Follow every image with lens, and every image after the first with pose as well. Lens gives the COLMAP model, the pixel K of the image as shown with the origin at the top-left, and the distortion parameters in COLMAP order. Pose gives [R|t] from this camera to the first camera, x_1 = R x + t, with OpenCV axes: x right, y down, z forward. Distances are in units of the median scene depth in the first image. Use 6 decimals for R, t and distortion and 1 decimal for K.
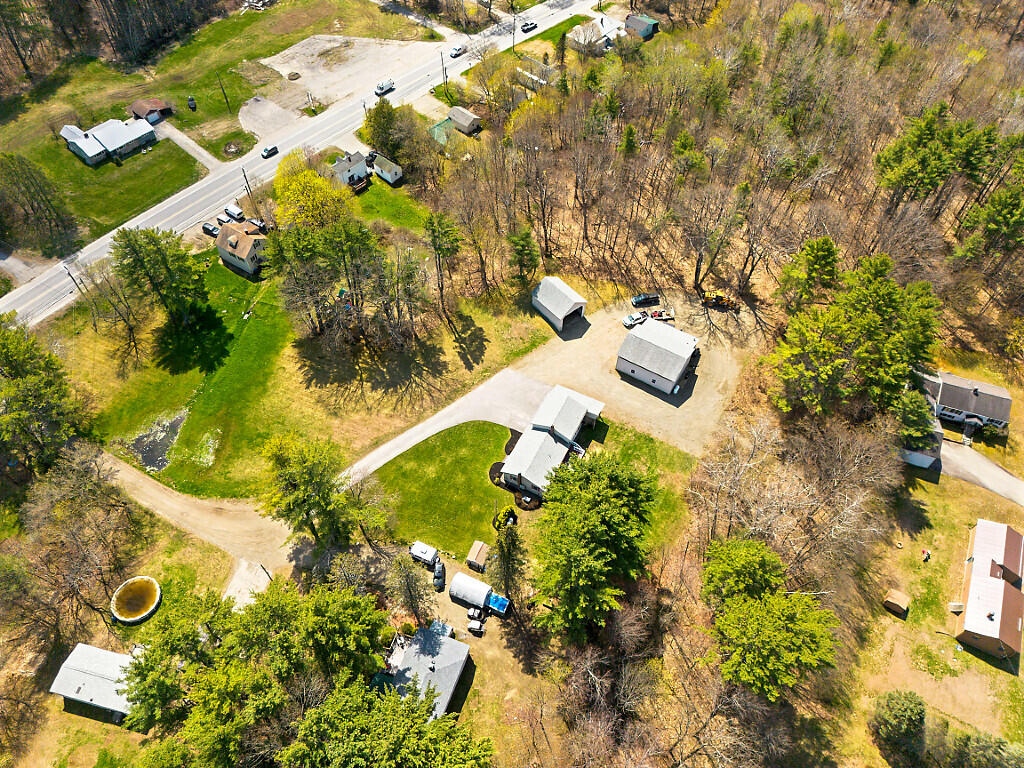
lens RADIAL K [[724.7, 0, 512.0], [0, 724.7, 384.0], [0, 0, 1]] dist [0.040921, -0.032048]
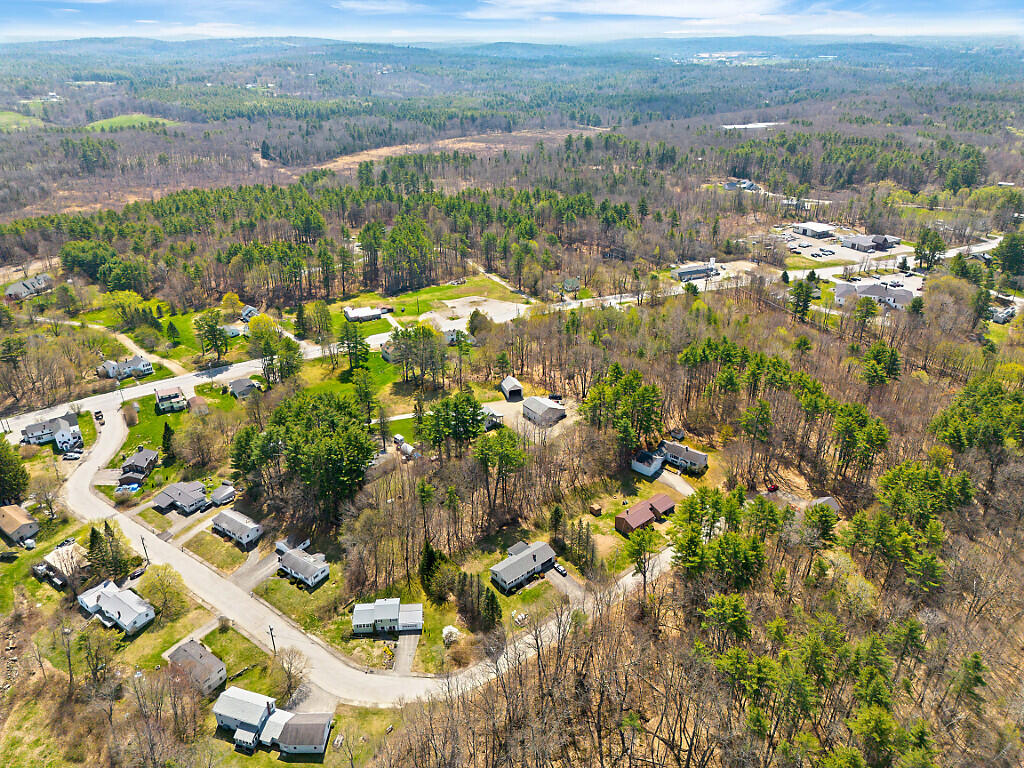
lens RADIAL K [[715.3, 0, 512.0], [0, 715.3, 384.0], [0, 0, 1]] dist [0.057185, -0.057730]
pose [[0.927996, 0.150312, -0.340925, 0.750611], [-0.289732, 0.866425, -0.406649, 0.700964], [0.234262, 0.476145, 0.847589, -0.733520]]
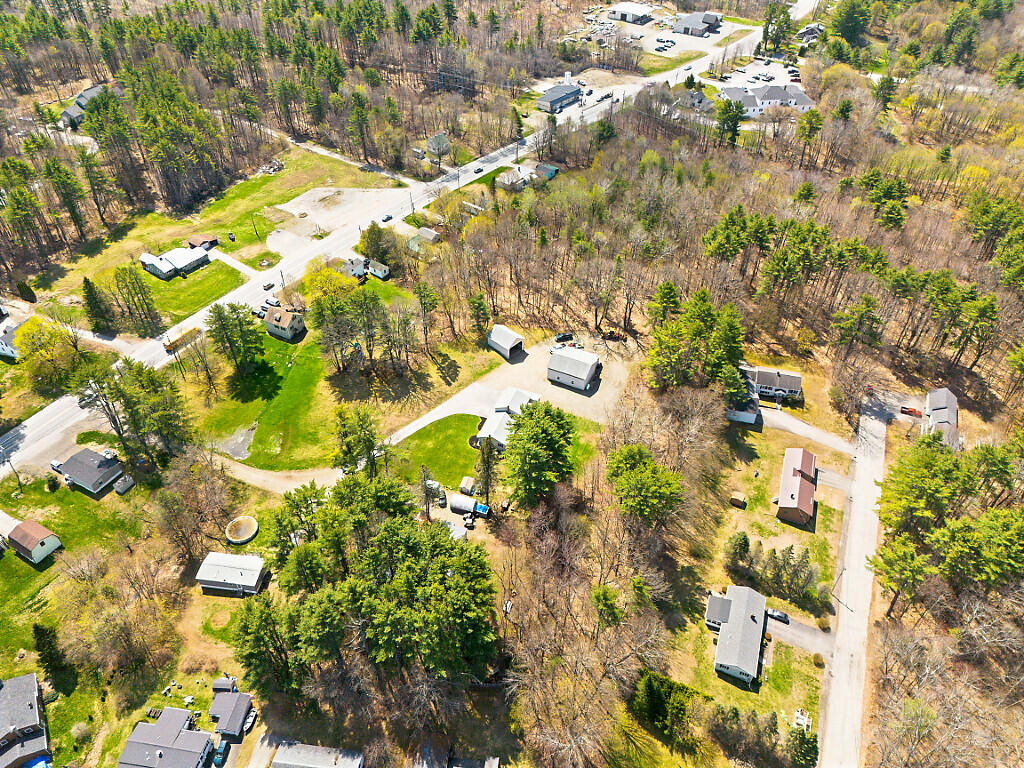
lens RADIAL K [[715.3, 0, 512.0], [0, 715.3, 384.0], [0, 0, 1]] dist [0.057185, -0.057730]
pose [[0.994490, -0.070153, 0.077894, -0.041551], [0.083706, 0.978745, -0.187220, 0.243780], [-0.063104, 0.192709, 0.979225, -0.406781]]
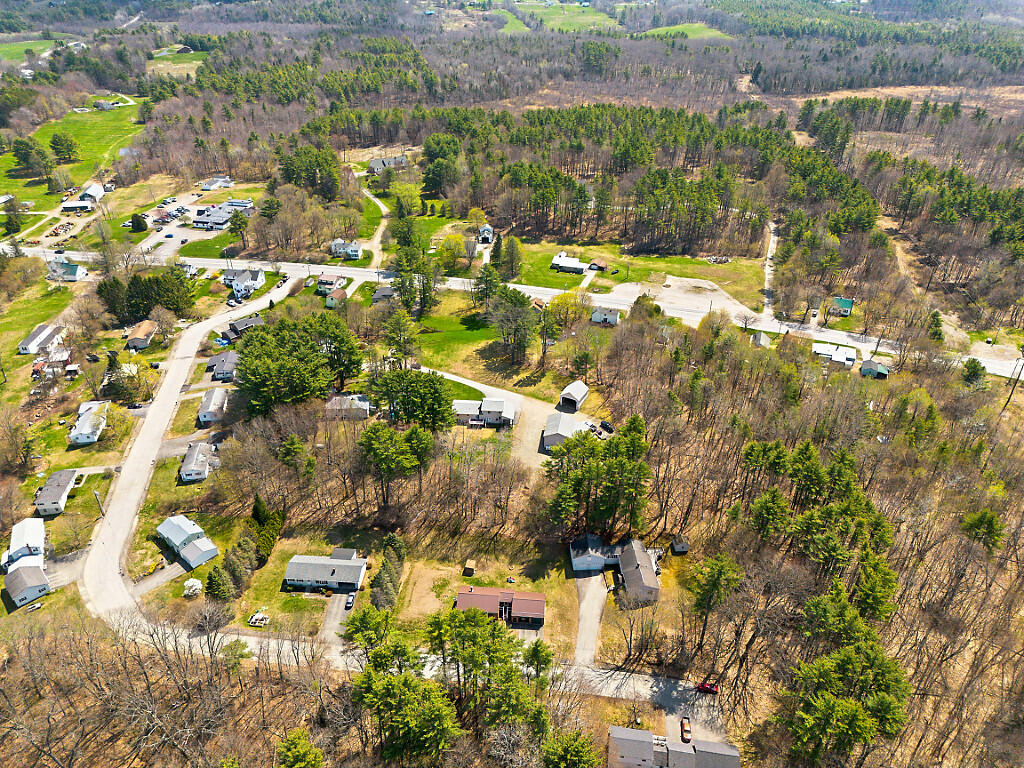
lens RADIAL K [[715.3, 0, 512.0], [0, 715.3, 384.0], [0, 0, 1]] dist [0.057185, -0.057730]
pose [[0.389708, 0.476774, -0.787918, 1.306464], [-0.738525, 0.672922, 0.041912, -0.091081], [0.550190, 0.565564, 0.614353, -0.132962]]
